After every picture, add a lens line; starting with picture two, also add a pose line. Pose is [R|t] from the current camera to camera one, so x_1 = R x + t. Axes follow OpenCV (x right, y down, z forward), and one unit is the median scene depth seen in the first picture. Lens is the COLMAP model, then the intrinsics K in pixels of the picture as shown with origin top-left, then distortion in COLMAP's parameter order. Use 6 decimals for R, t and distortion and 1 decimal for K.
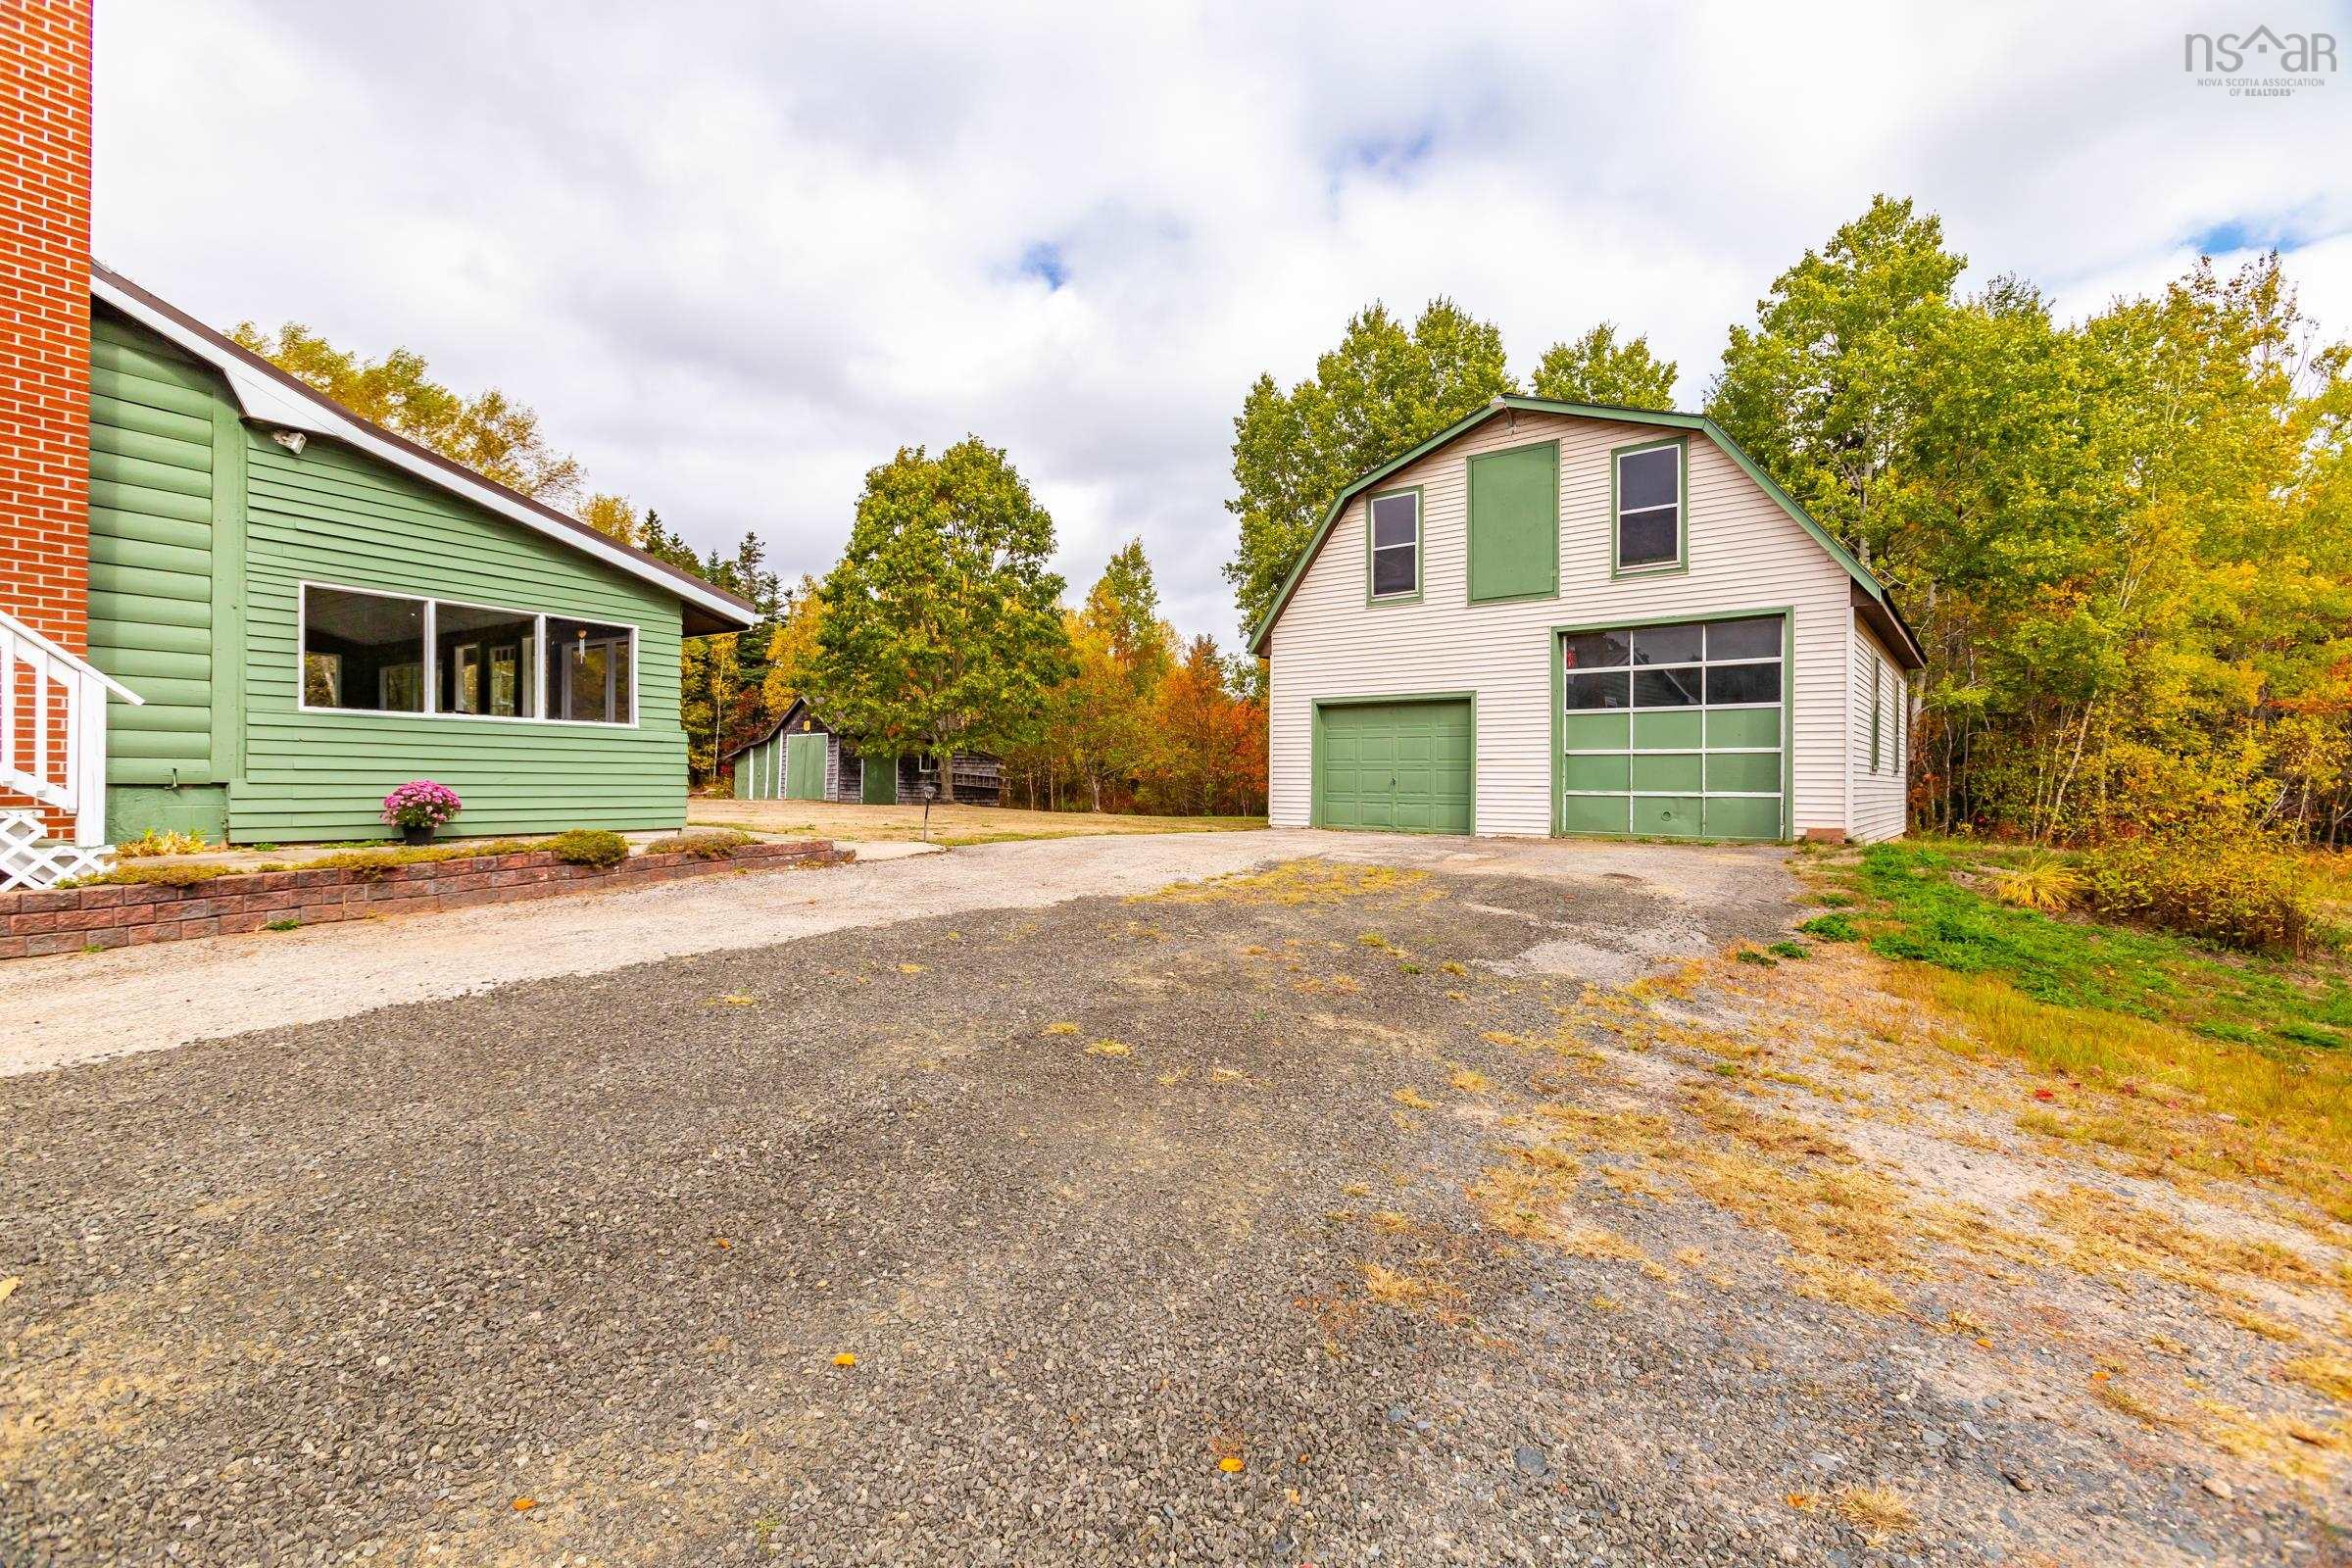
lens RADIAL K [[1046.0, 0, 1164.9], [0, 1046.0, 783.0], [0, 0, 1]] dist [-0.010758, 0.009921]
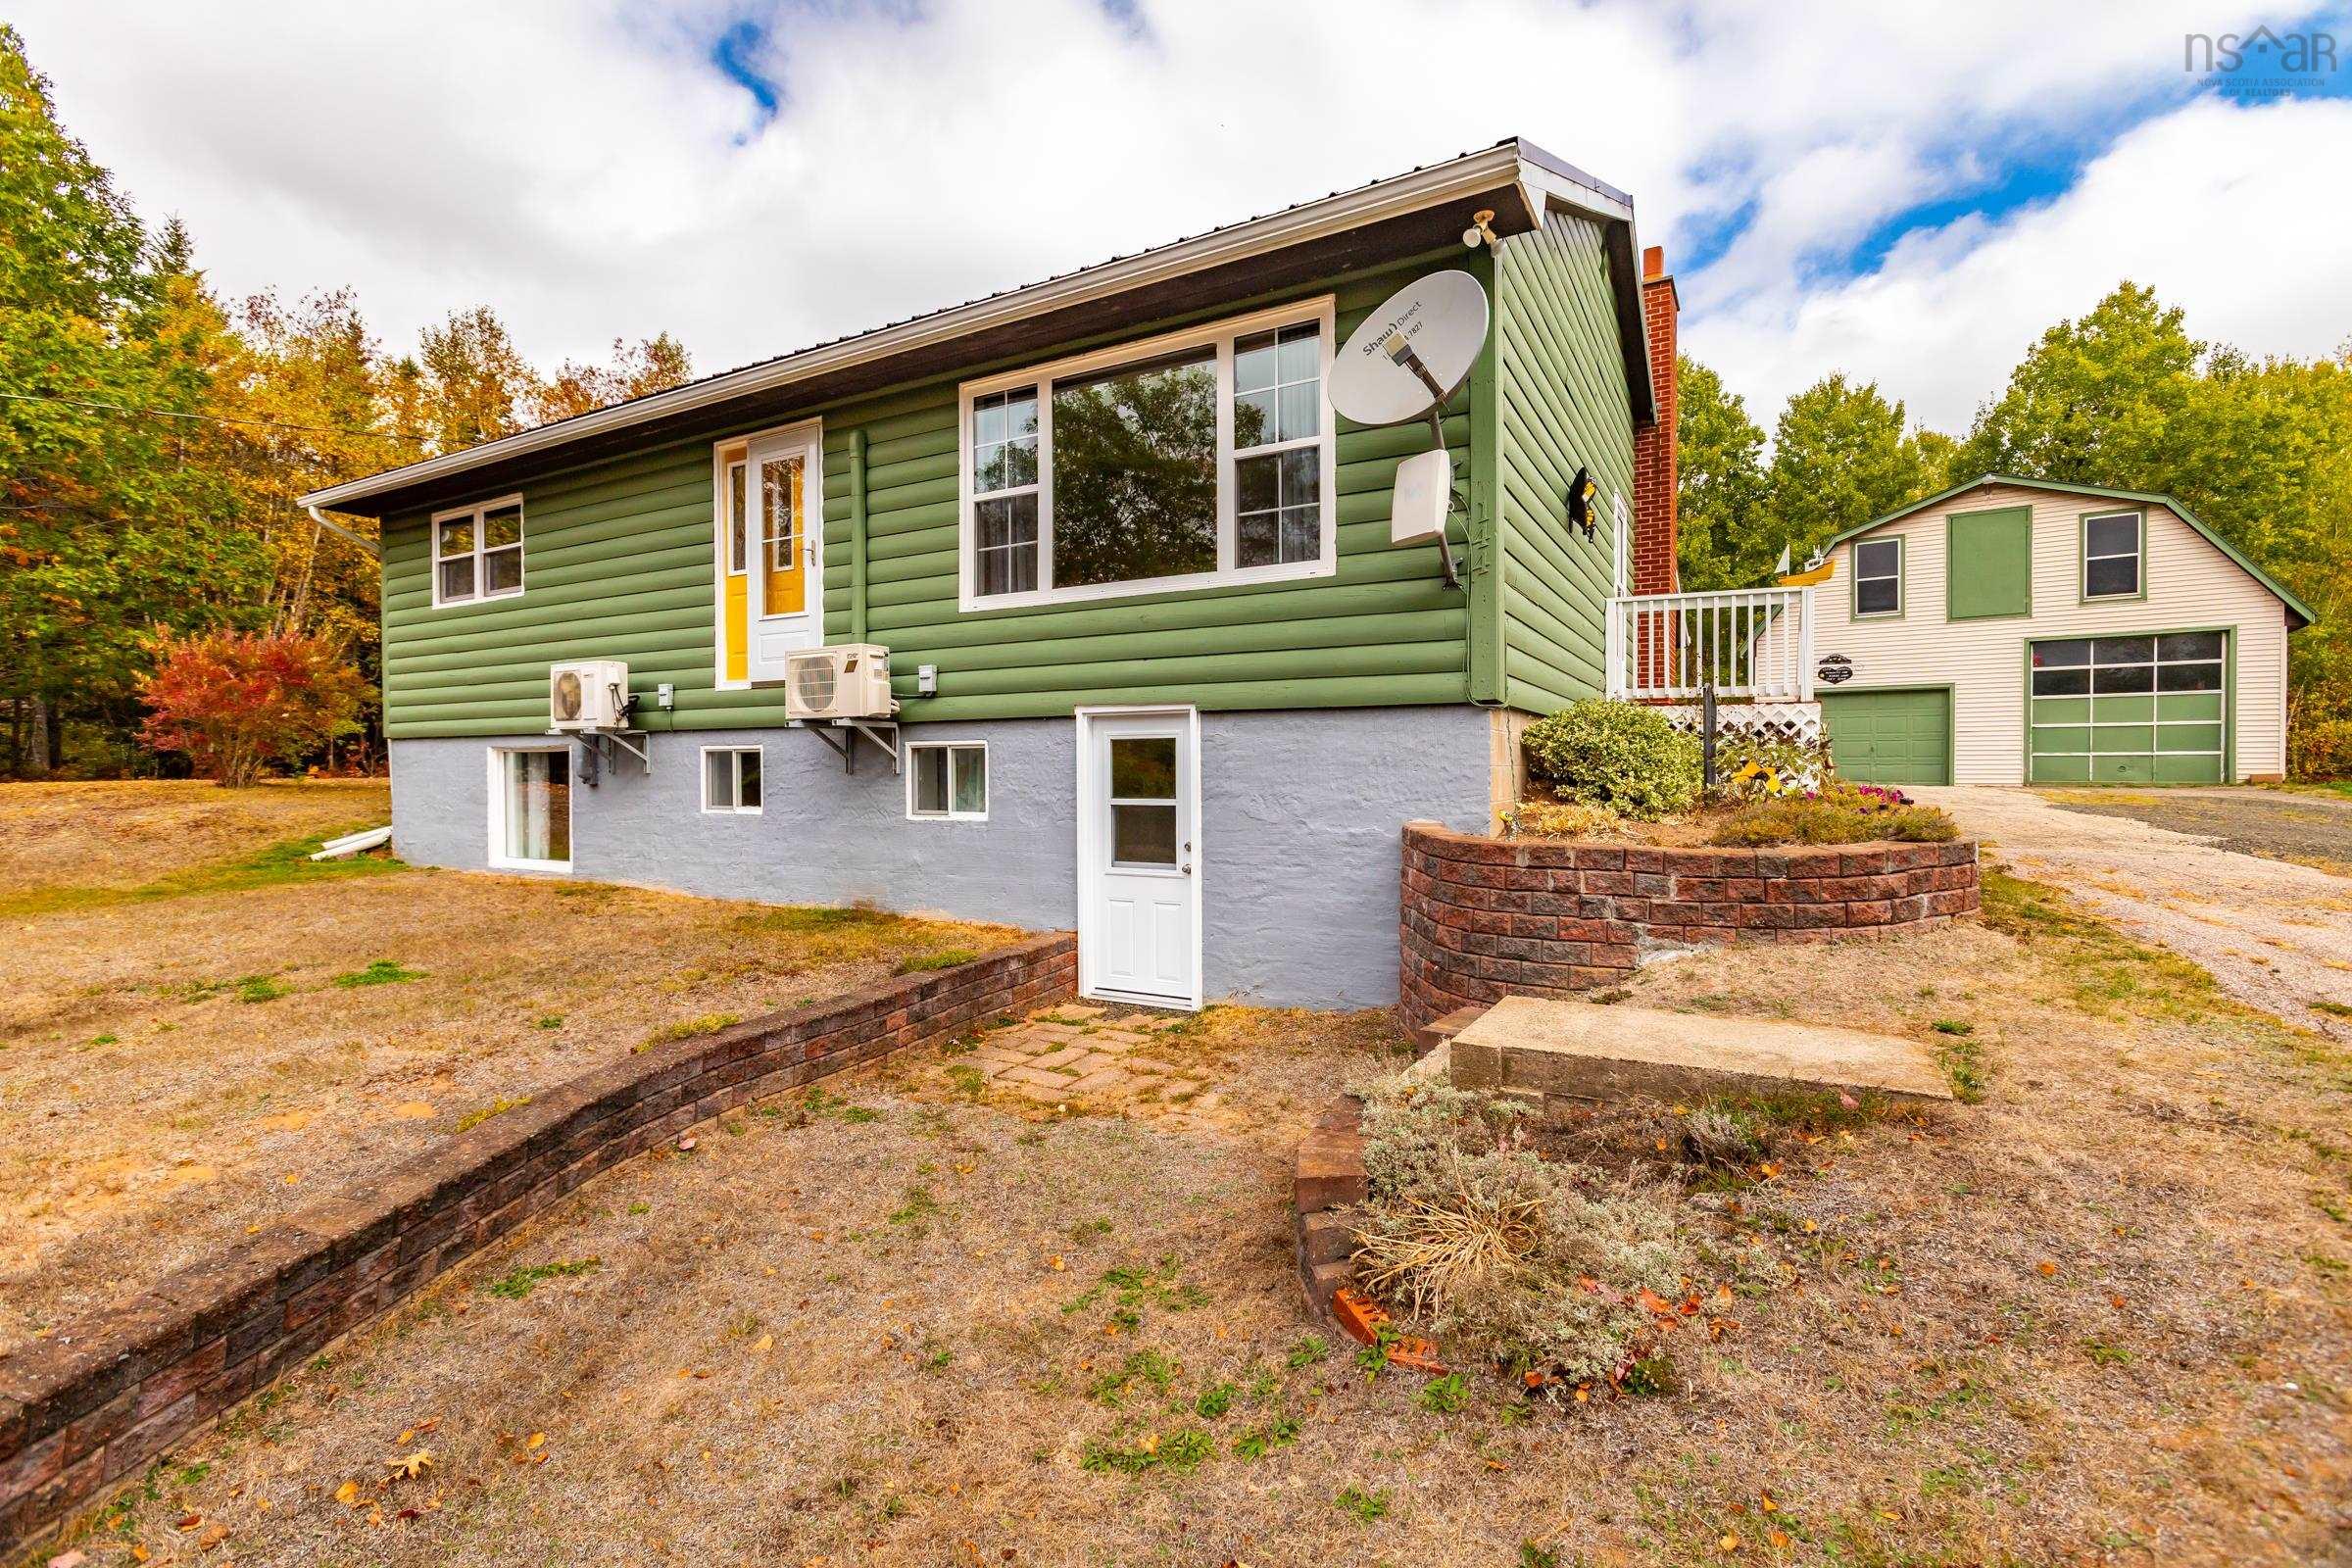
lens RADIAL K [[1046.0, 0, 1164.9], [0, 1046.0, 783.0], [0, 0, 1]] dist [-0.010758, 0.009921]
pose [[0.998881, -0.009268, 0.046383, -1.225621], [0.008724, 0.999891, 0.011930, 0.029931], [-0.046489, -0.011512, 0.998852, -0.517662]]
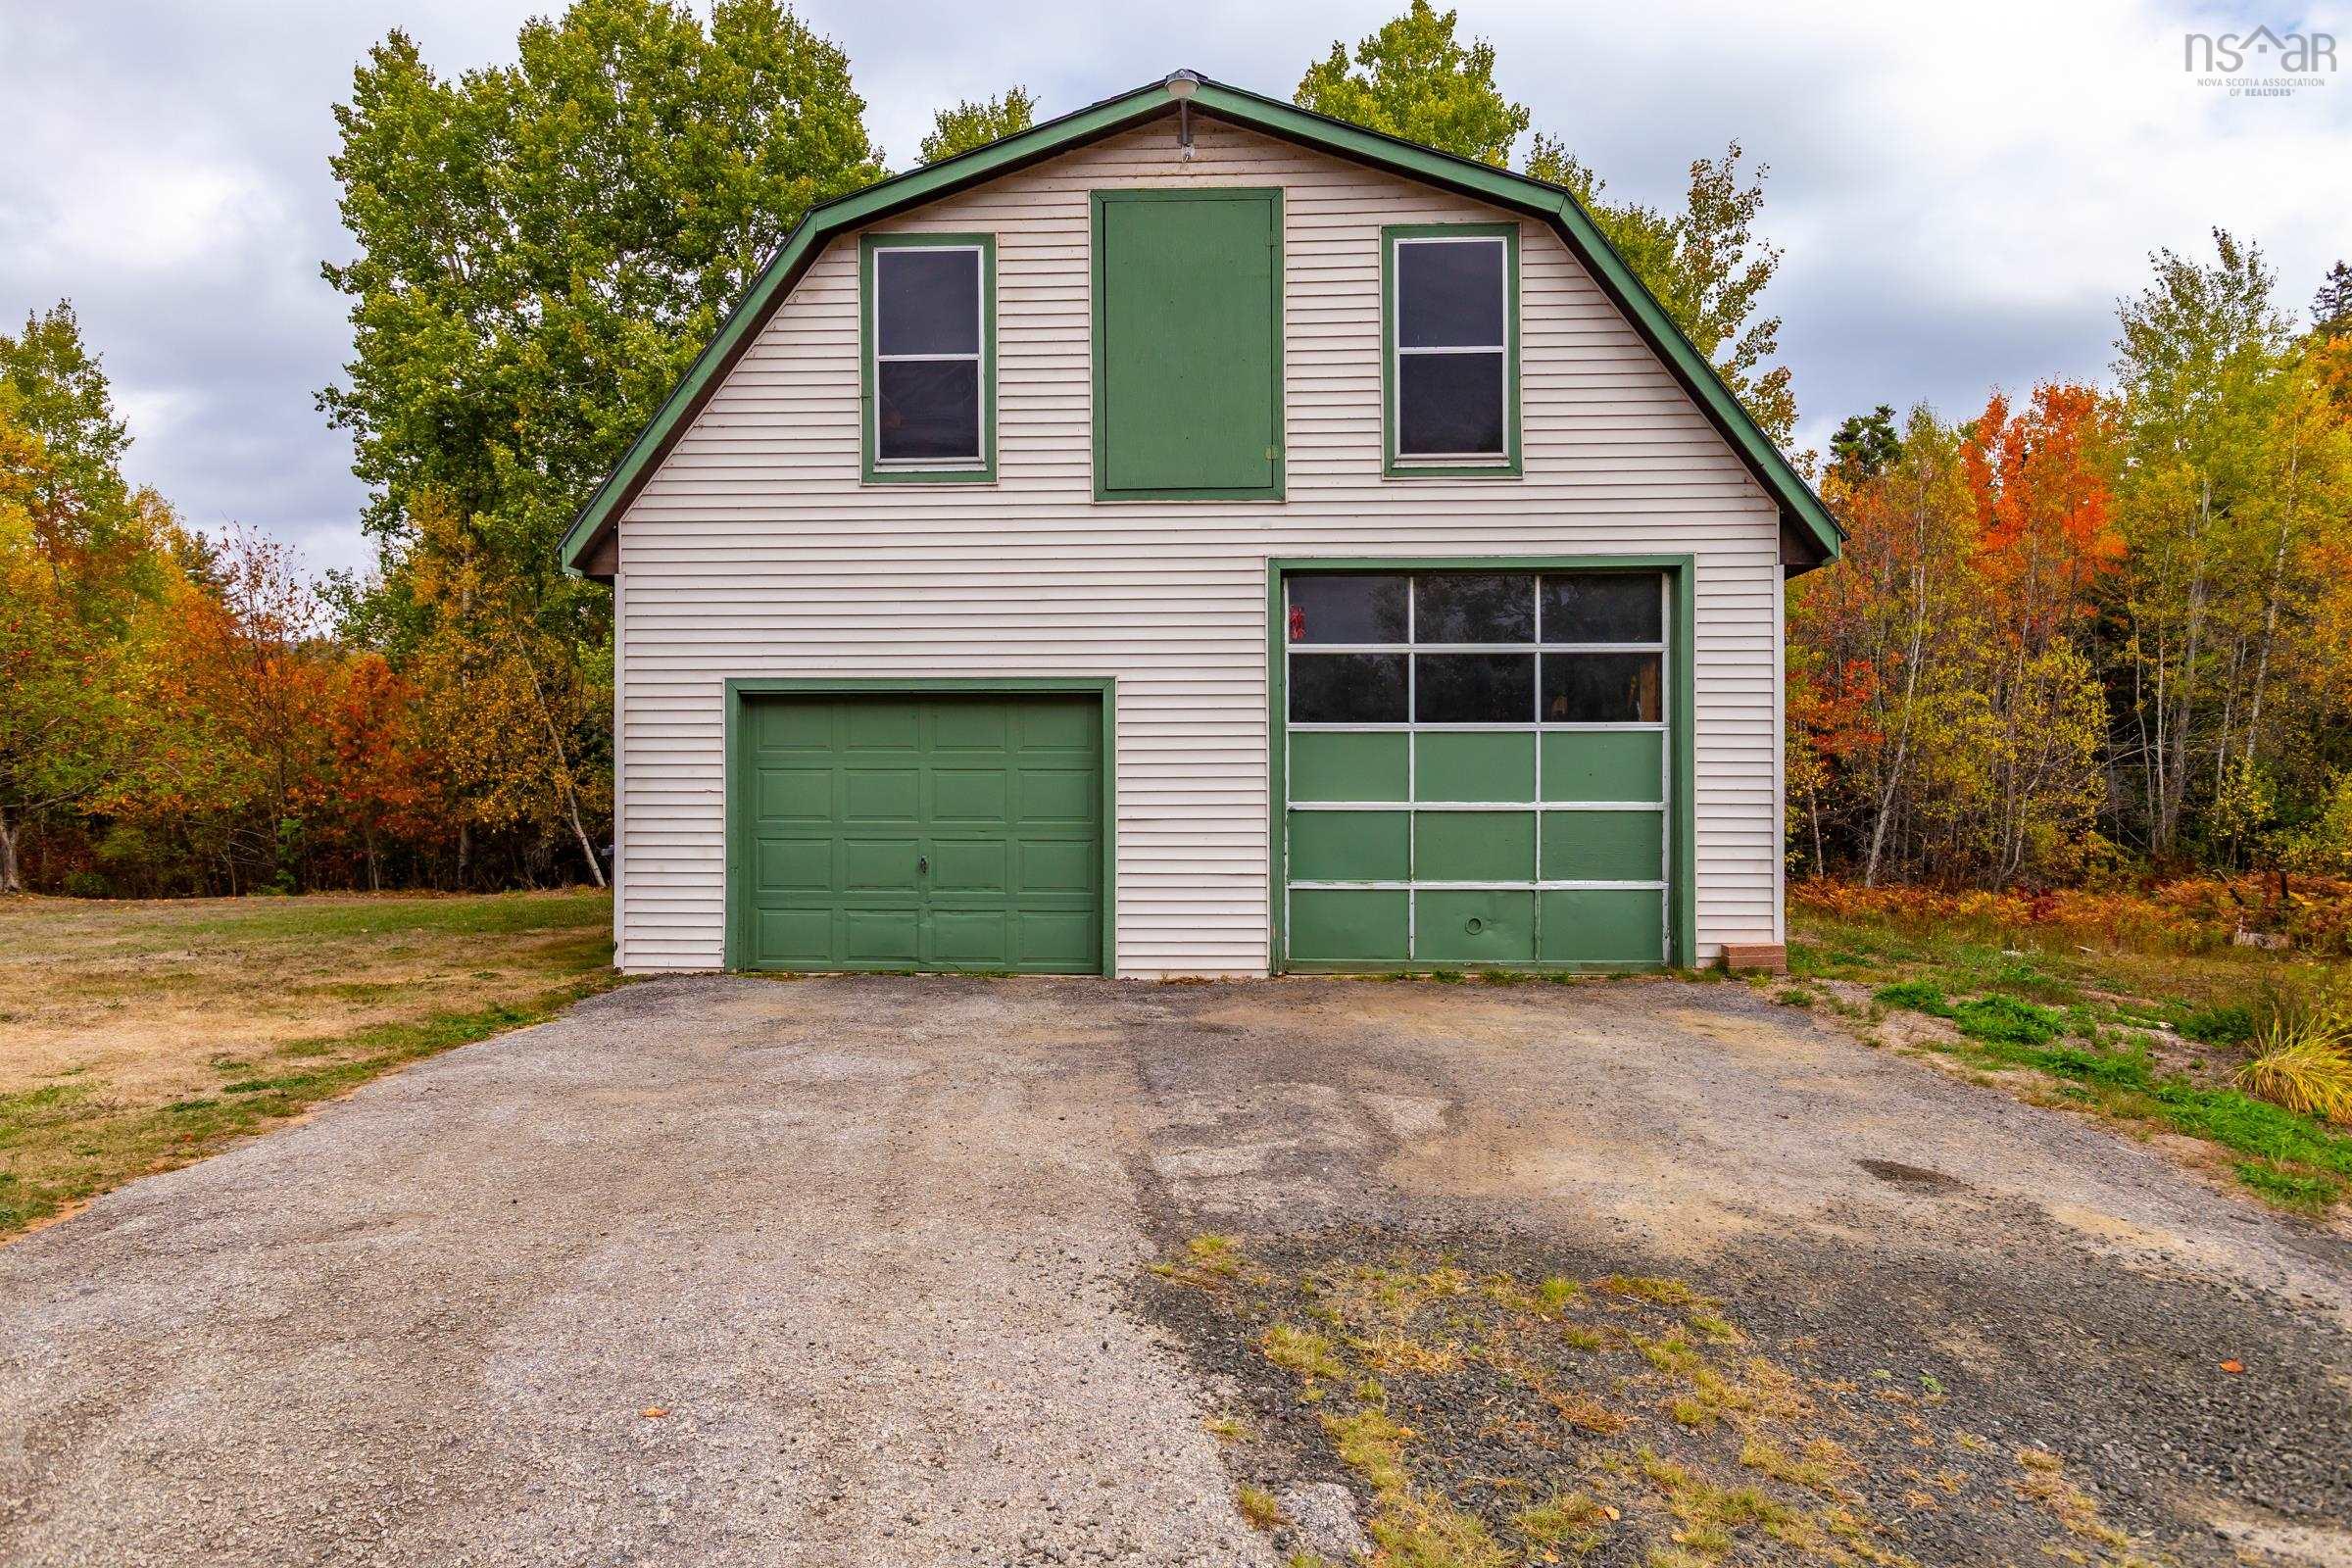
lens RADIAL K [[1487.5, 0, 1176.0], [0, 1487.5, 784.0], [0, 0, 1]] dist [0.002797, -0.000363]
pose [[0.807677, -0.005836, 0.589596, -0.127663], [0.006140, 0.999980, 0.001486, -0.059079], [-0.589593, 0.002420, 0.807697, 0.631637]]
